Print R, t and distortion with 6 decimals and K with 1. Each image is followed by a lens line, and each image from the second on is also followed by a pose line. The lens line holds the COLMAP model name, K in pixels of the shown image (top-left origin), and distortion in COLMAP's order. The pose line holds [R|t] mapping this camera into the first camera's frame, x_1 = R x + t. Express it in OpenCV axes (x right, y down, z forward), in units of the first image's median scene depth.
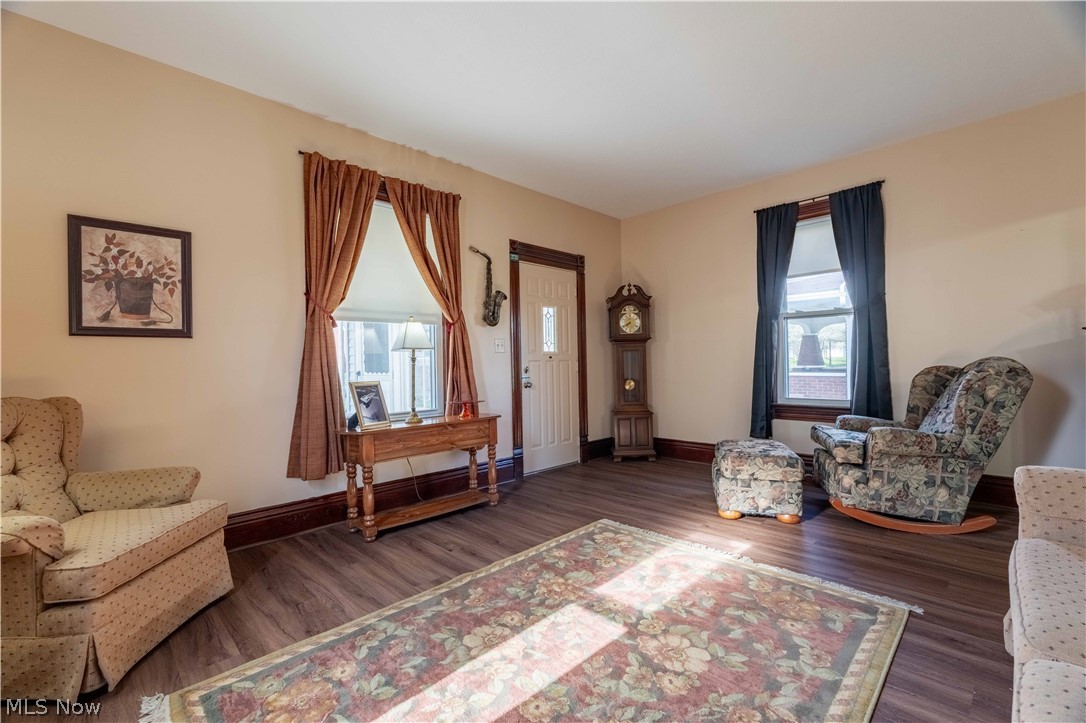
lens RADIAL K [[473.5, 0, 541.6], [0, 473.5, 354.1], [0, 0, 1]] dist [-0.004019, -0.001122]
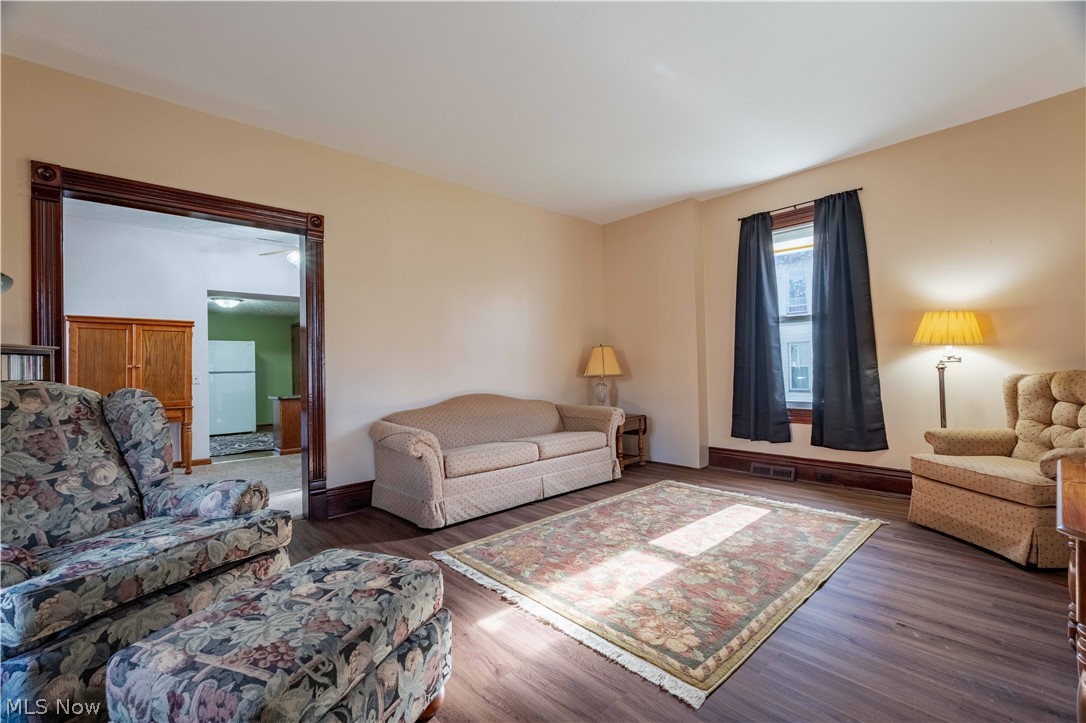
lens RADIAL K [[473.5, 0, 541.6], [0, 473.5, 354.1], [0, 0, 1]] dist [-0.004019, -0.001122]
pose [[-0.998449, 0.039222, 0.039509, 0.310901], [0.037430, 0.998281, -0.045099, 0.028536], [-0.041210, -0.043550, -0.998201, 1.829983]]
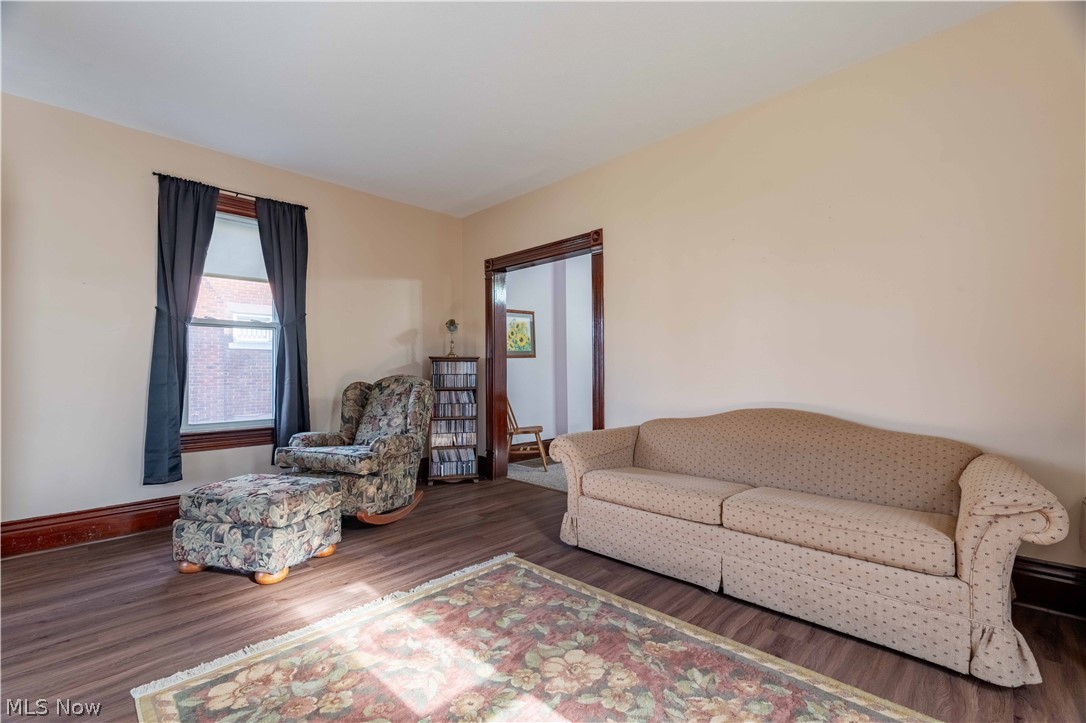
lens RADIAL K [[473.5, 0, 541.6], [0, 473.5, 354.1], [0, 0, 1]] dist [-0.004019, -0.001122]
pose [[-0.018177, 0.057337, 0.998189, -0.481298], [-0.009158, 0.998303, -0.057510, 0.025444], [-0.999793, -0.010187, -0.017621, 0.721966]]
